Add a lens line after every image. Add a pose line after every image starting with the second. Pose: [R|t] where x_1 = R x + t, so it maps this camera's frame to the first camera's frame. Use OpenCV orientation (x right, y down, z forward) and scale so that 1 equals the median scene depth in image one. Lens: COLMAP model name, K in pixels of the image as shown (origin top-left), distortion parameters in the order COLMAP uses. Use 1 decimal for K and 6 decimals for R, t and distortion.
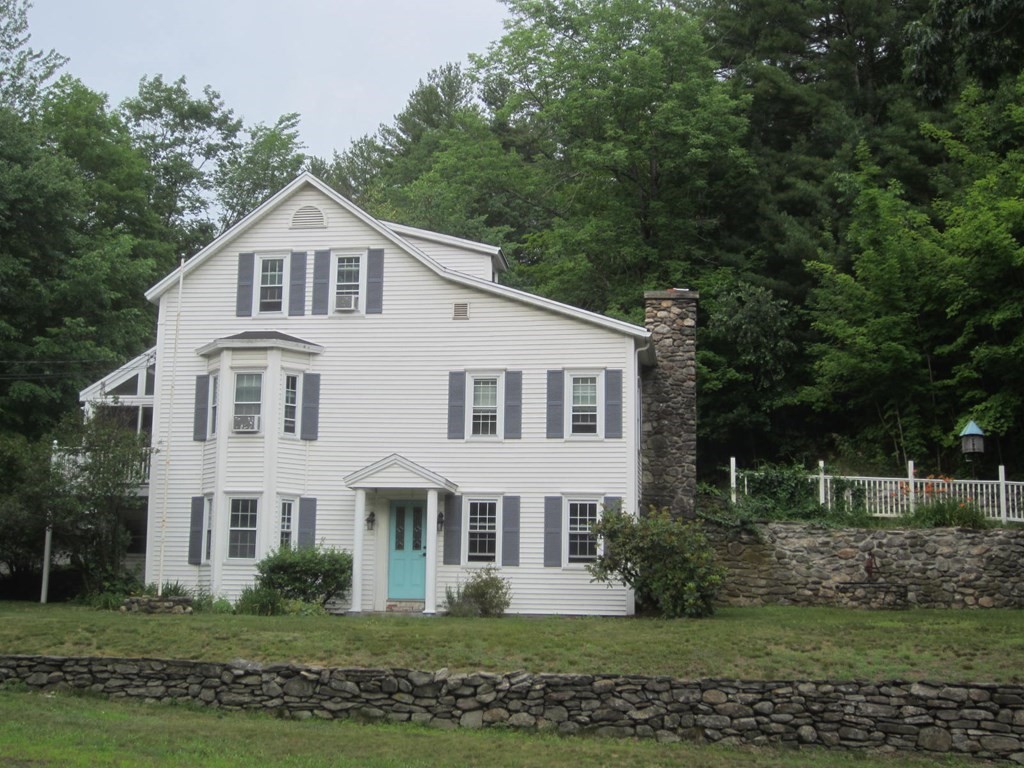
lens RADIAL K [[1329.9, 0, 511.0], [0, 1329.9, 323.9], [0, 0, 1]] dist [-0.110508, 0.051284]
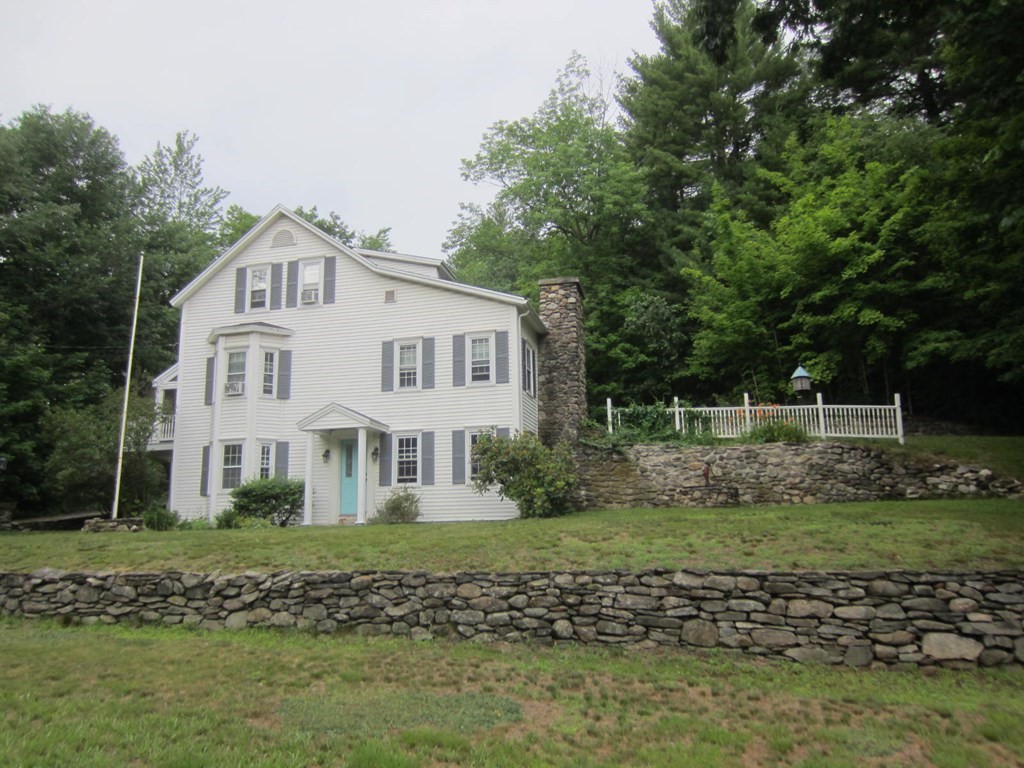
lens RADIAL K [[747.9, 0, 514.9], [0, 747.9, 375.8], [0, 0, 1]] dist [-0.022951, 0.025364]
pose [[0.996022, -0.054176, -0.070753, 0.140170], [0.054914, 0.998455, 0.008532, 0.072712], [0.070182, -0.012384, 0.997457, 0.270693]]
